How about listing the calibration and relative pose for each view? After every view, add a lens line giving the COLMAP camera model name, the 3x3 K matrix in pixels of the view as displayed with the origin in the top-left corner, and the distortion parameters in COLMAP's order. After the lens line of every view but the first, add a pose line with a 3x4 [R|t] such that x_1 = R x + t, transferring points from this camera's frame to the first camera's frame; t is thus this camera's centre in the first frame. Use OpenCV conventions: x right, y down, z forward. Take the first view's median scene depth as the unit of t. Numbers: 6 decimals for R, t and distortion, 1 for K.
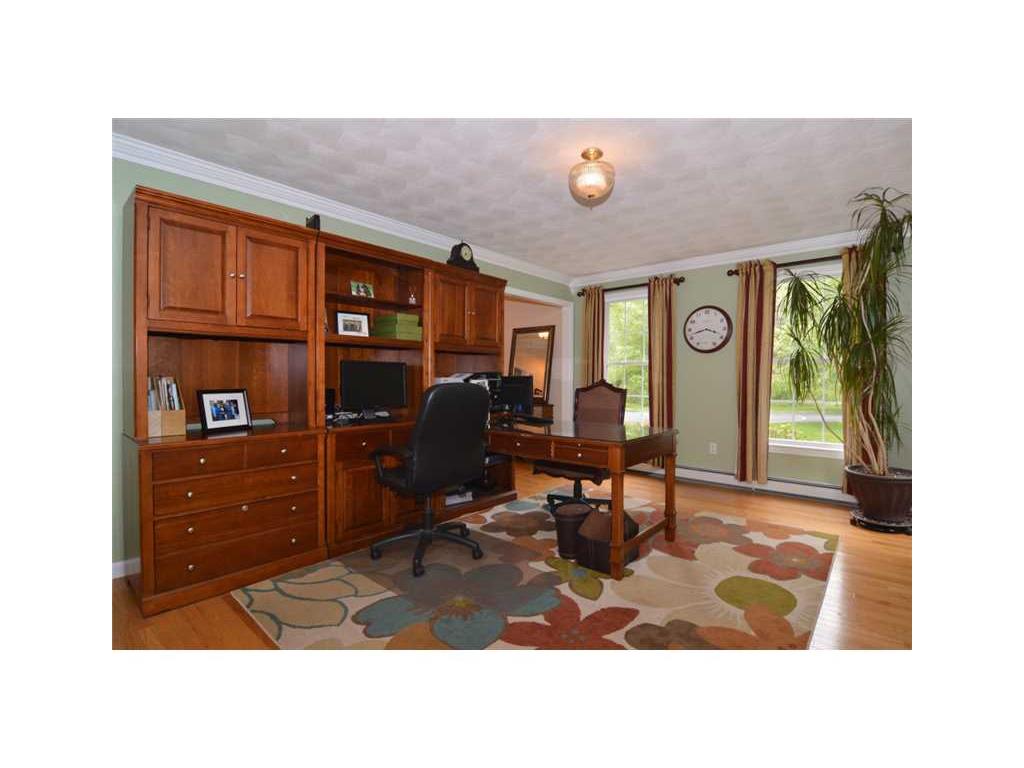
lens RADIAL K [[439.2, 0, 520.5], [0, 439.2, 382.8], [0, 0, 1]] dist [-0.022211, -0.000678]
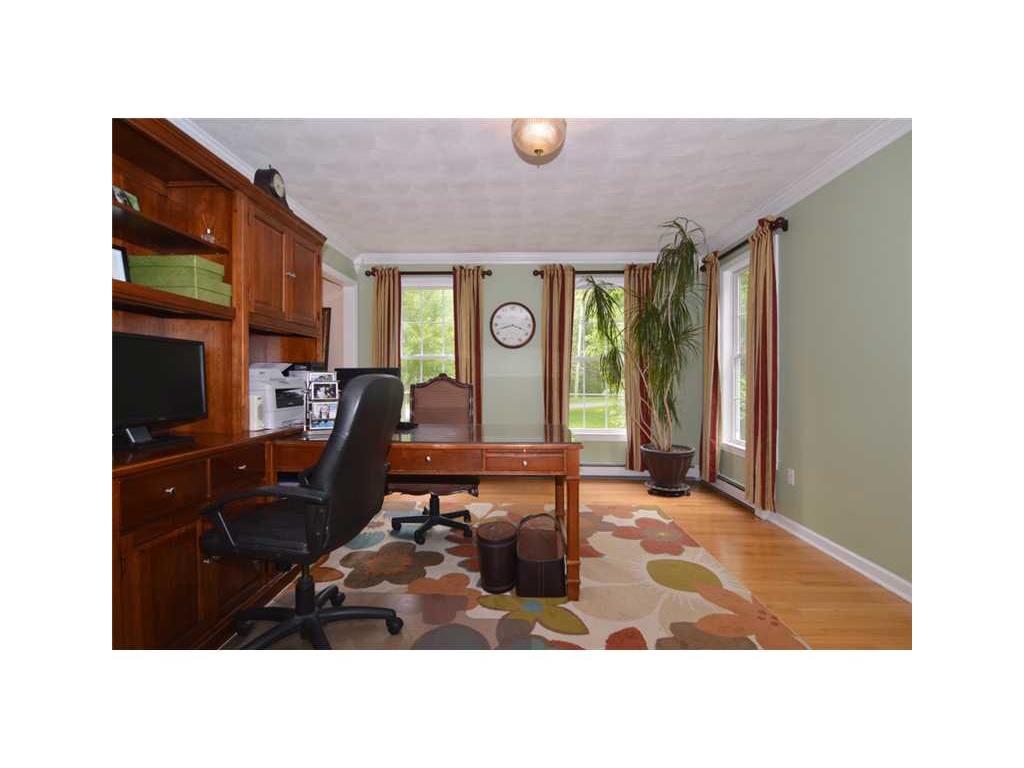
lens RADIAL K [[439.2, 0, 510.7], [0, 439.2, 384.8], [0, 0, 1]] dist [-0.022211, -0.000678]
pose [[0.783738, -0.008080, 0.621039, -0.253313], [0.002209, 0.999945, 0.010222, 0.006364], [-0.621087, -0.006639, 0.783713, 0.241449]]
